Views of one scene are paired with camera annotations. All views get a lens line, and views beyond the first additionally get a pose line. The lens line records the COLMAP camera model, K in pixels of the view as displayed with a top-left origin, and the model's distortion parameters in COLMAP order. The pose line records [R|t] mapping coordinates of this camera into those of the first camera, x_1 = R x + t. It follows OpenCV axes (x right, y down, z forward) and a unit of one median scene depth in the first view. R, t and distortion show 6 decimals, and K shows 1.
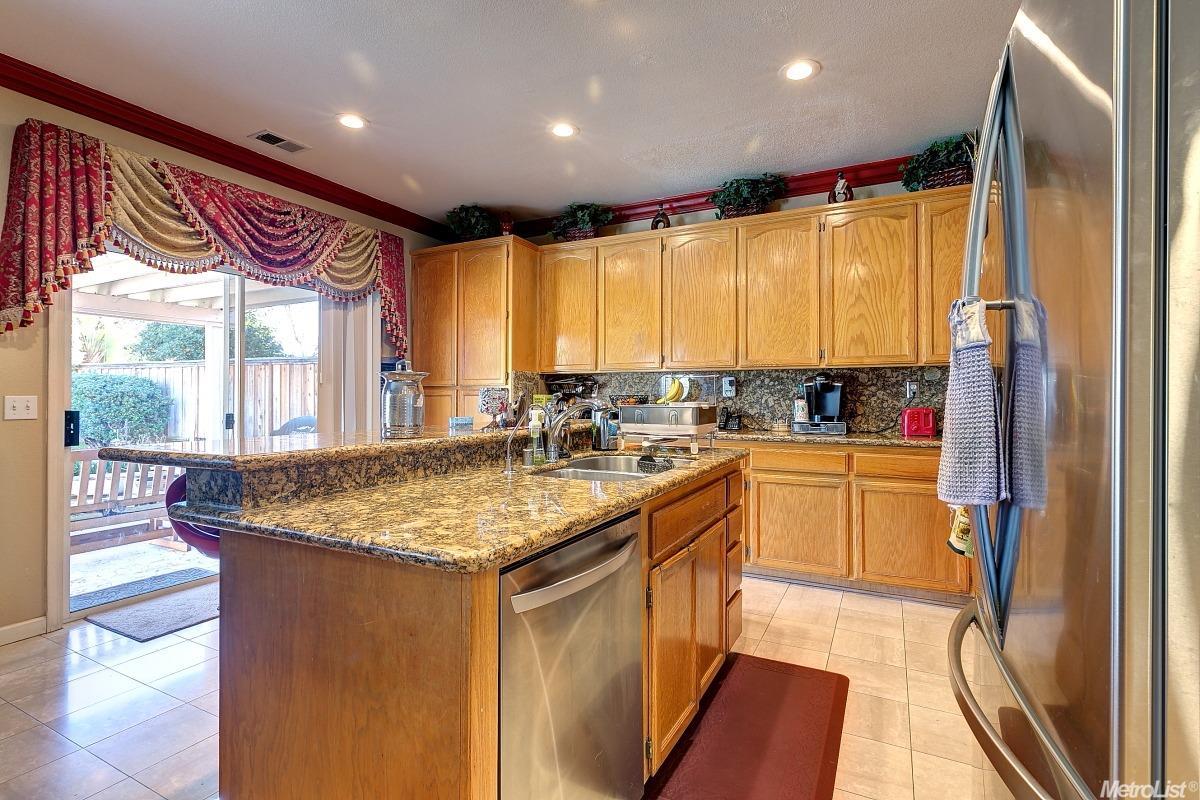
lens RADIAL K [[544.0, 0, 625.5], [0, 544.0, 390.8], [0, 0, 1]] dist [0.000246, -0.000317]
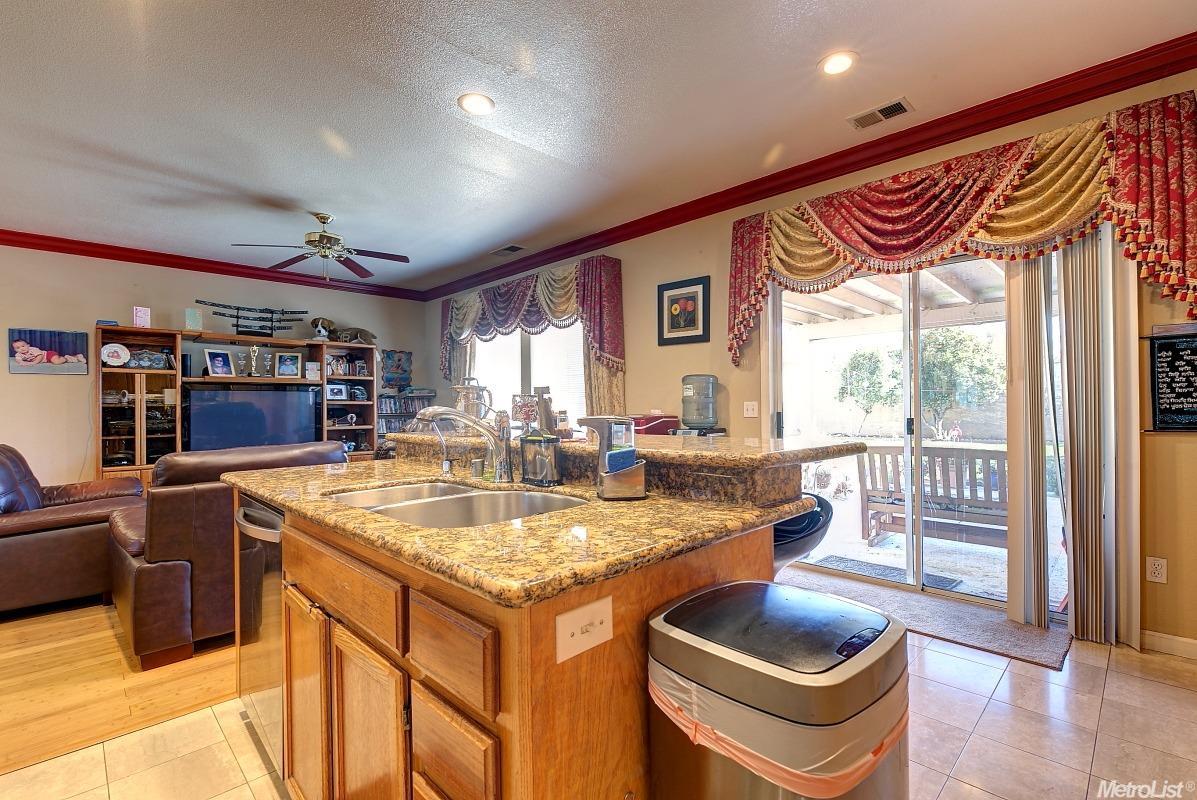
lens RADIAL K [[542.6, 0, 608.2], [0, 542.6, 406.4], [0, 0, 1]] dist [0.000246, -0.000317]
pose [[-0.335601, 0.006745, -0.941980, 0.382268], [0.018671, 0.999826, 0.000507, 0.012023], [0.941819, -0.017418, -0.335668, 0.943953]]
